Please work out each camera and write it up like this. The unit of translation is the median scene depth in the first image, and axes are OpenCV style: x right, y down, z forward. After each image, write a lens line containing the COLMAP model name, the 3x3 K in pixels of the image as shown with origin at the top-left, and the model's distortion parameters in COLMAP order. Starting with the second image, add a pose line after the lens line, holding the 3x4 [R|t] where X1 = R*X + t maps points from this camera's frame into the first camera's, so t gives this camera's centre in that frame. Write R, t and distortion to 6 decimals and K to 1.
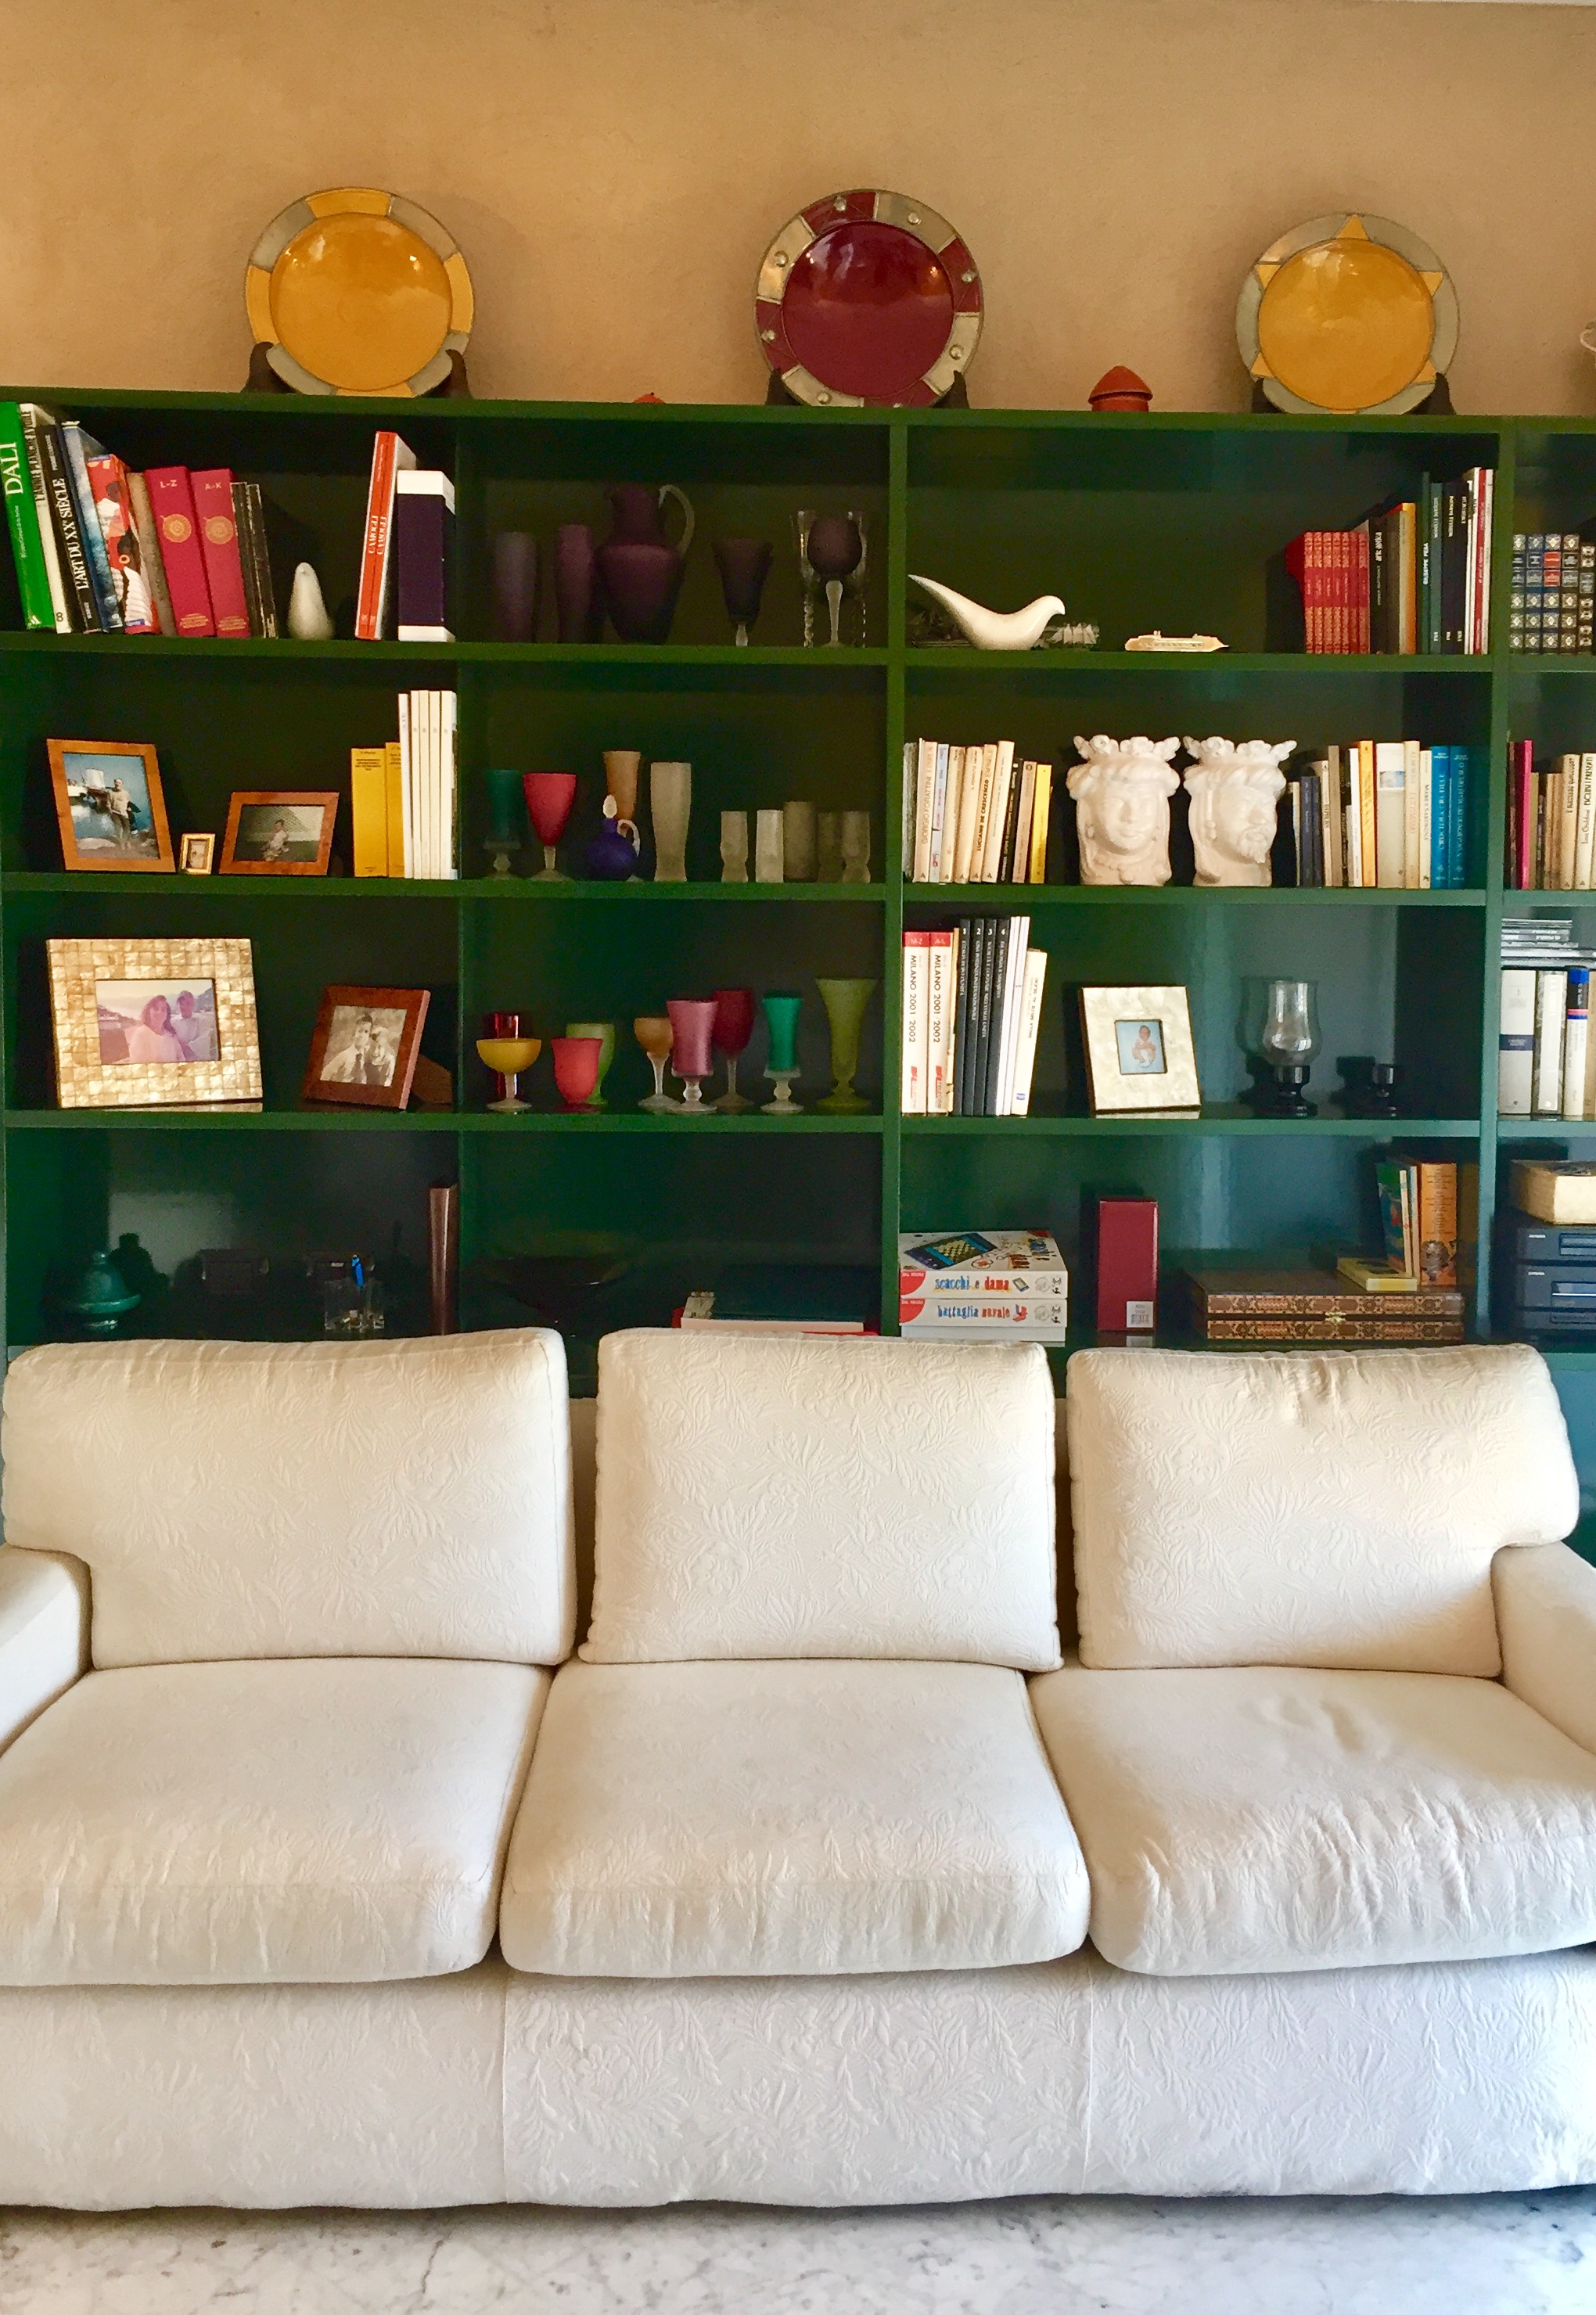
lens RADIAL K [[2353.9, 0, 798.4], [0, 2353.9, 1106.6], [0, 0, 1]] dist [0.128614, -0.003690]
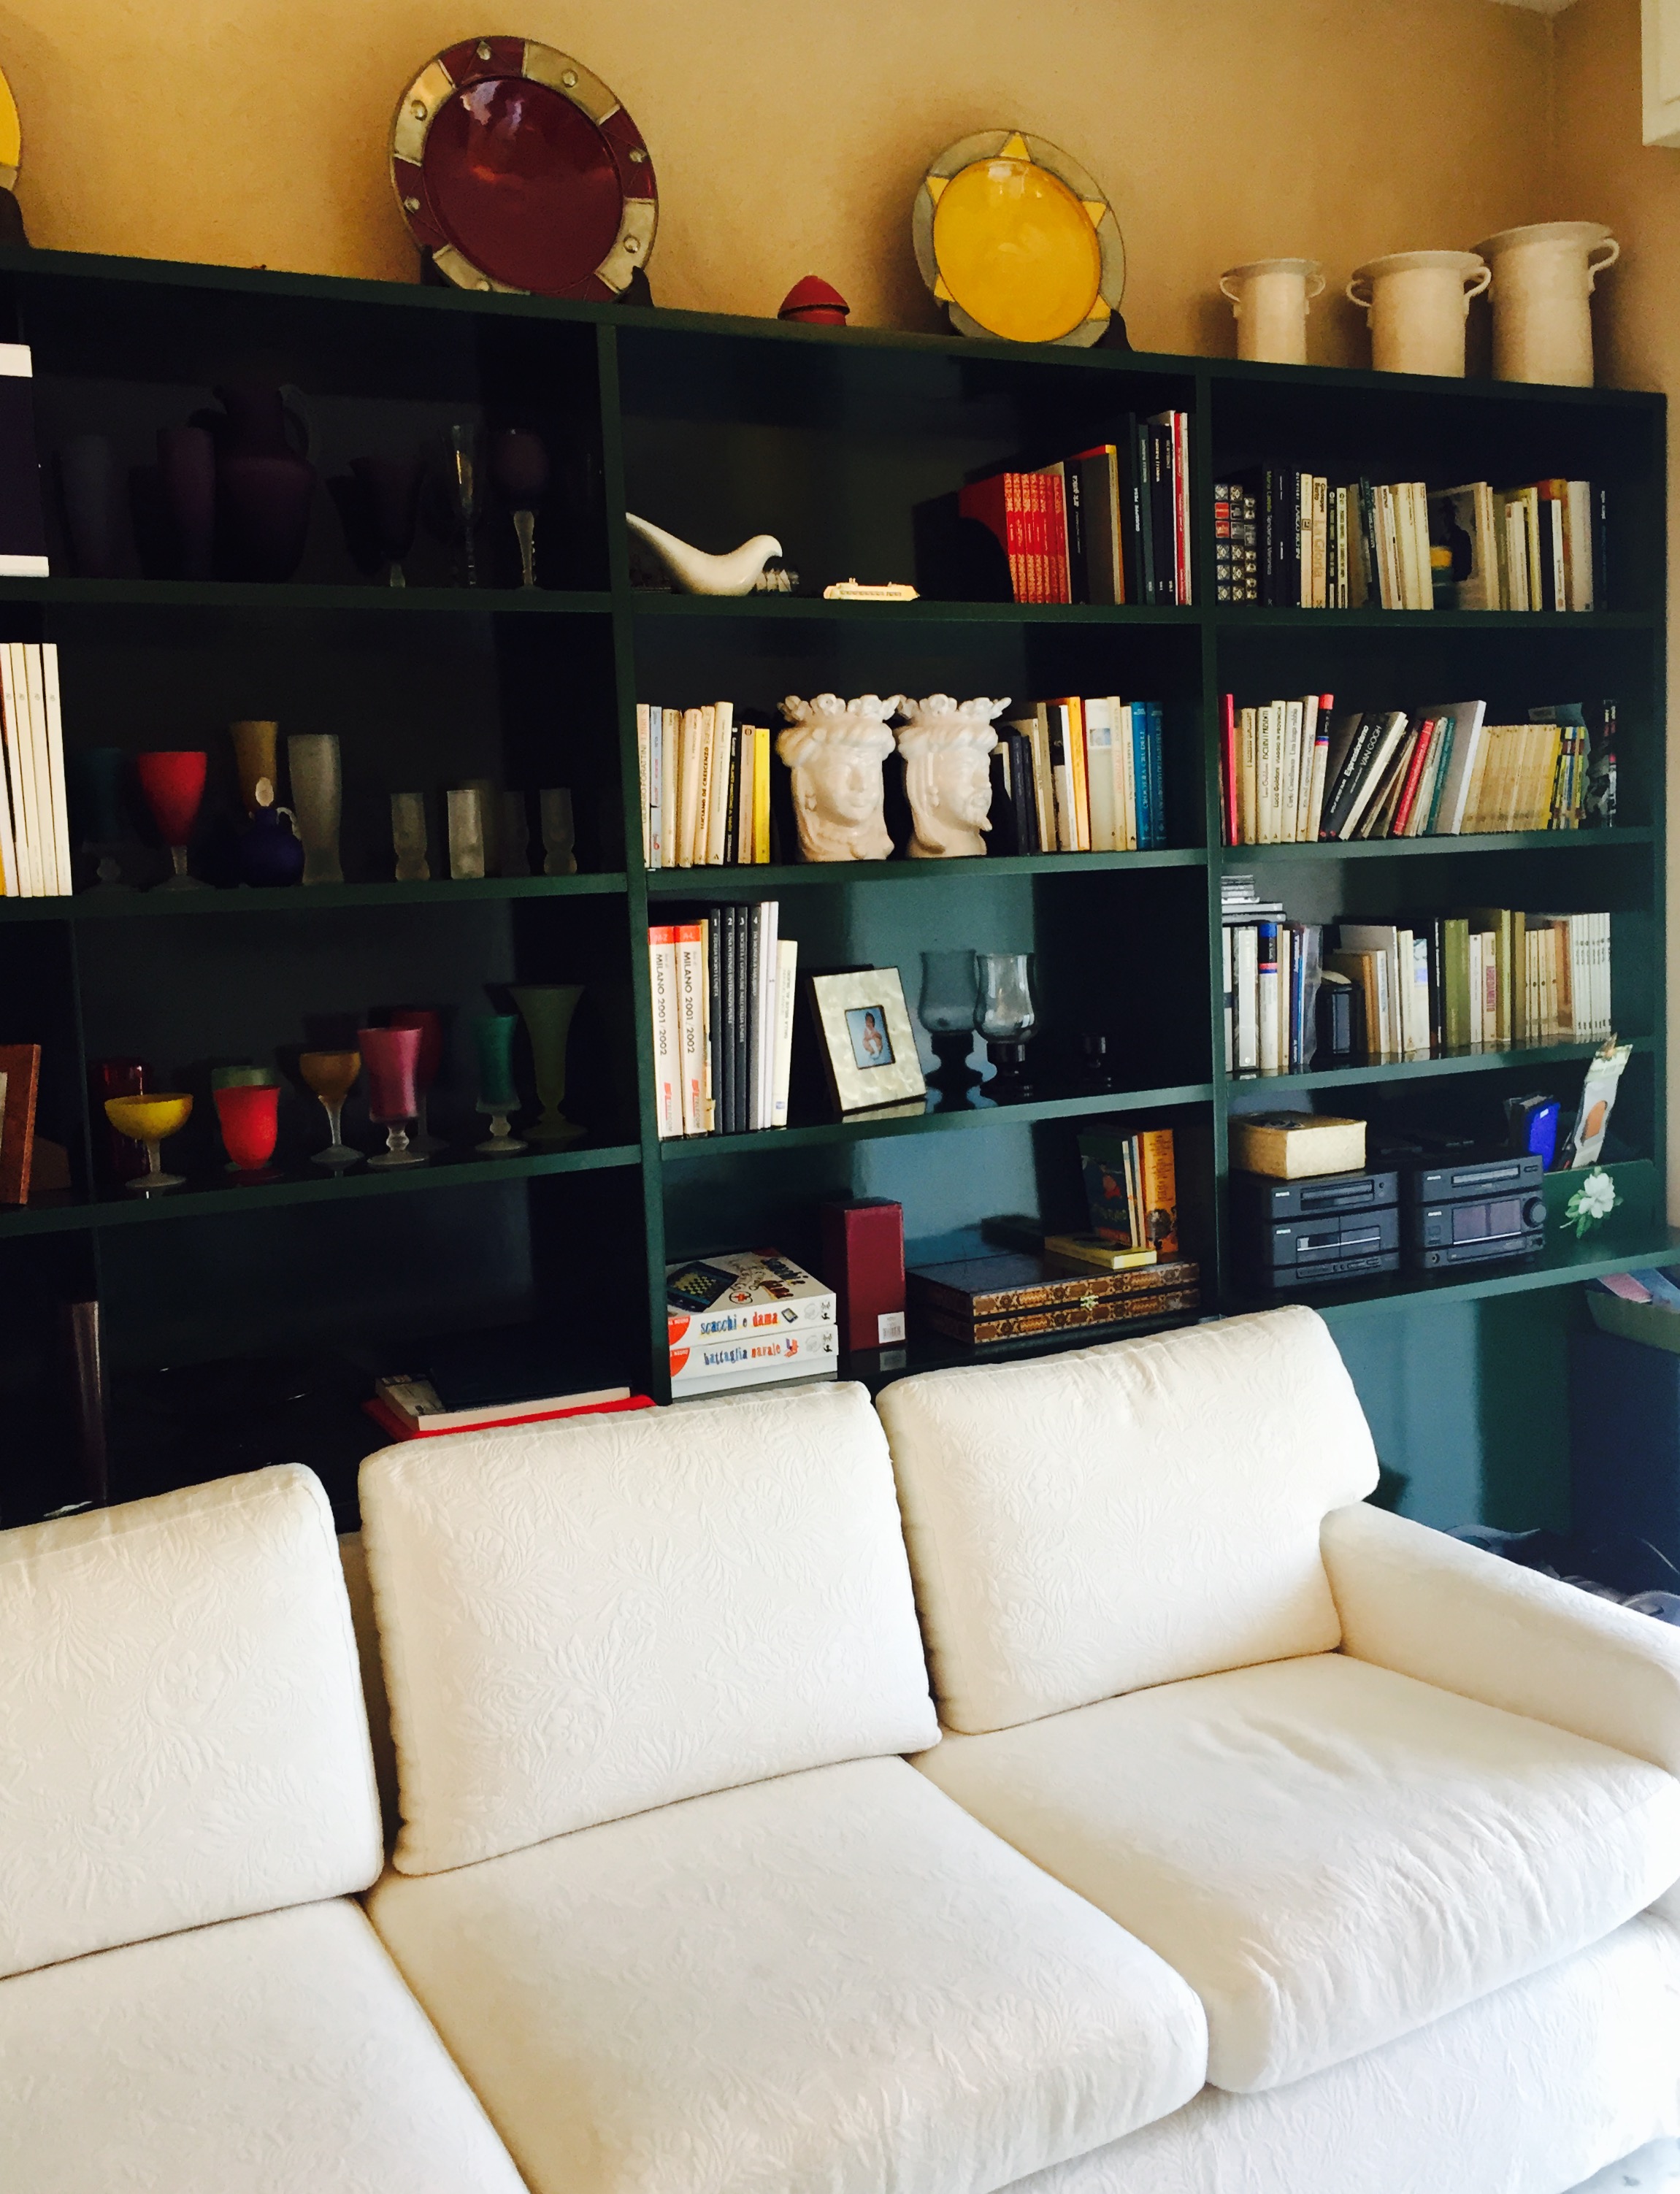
lens RADIAL K [[2175.7, 0, 840.0], [0, 2175.7, 1097.0], [0, 0, 1]] dist [0.127077, -0.134074]
pose [[0.888377, -0.098483, 0.448427, -0.252713], [0.089018, 0.995136, 0.042198, -0.039960], [-0.450401, 0.002431, 0.892823, 0.262248]]
